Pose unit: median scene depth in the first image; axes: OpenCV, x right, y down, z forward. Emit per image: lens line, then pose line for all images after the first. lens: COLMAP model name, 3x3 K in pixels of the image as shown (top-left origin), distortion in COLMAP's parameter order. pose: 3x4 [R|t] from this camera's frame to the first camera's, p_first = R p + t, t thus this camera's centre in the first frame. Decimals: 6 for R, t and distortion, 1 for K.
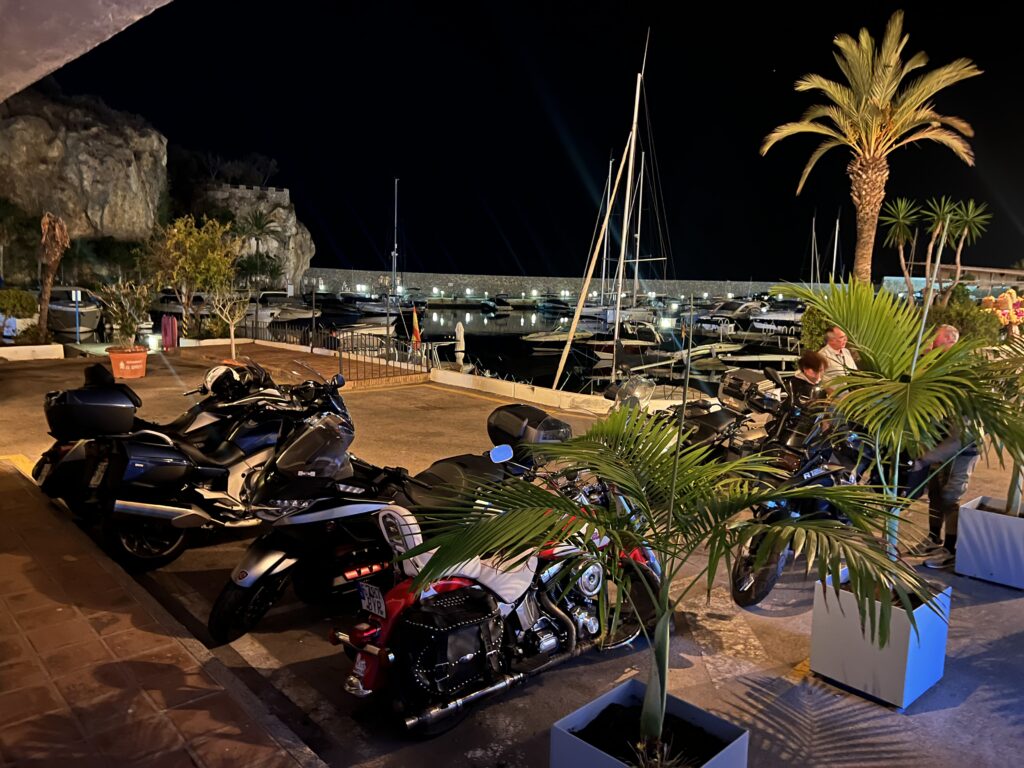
lens RADIAL K [[760.0, 0, 512.0], [0, 760.0, 384.0], [0, 0, 1]] dist [0.072152, -0.066680]
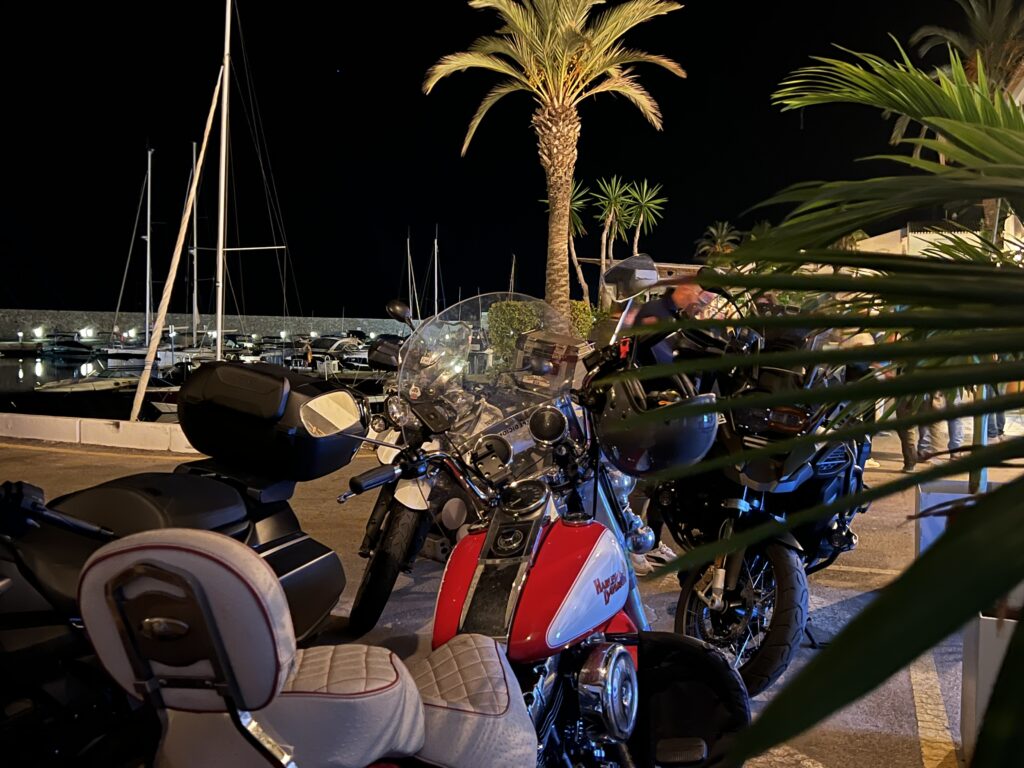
lens RADIAL K [[984.4, 0, 512.0], [0, 984.4, 384.0], [0, 0, 1]] dist [0.072423, -0.011453]
pose [[0.890877, -0.041913, 0.452307, -0.040144], [0.070618, 0.996407, -0.046759, 0.027957], [-0.448722, 0.073597, 0.890636, 0.135404]]
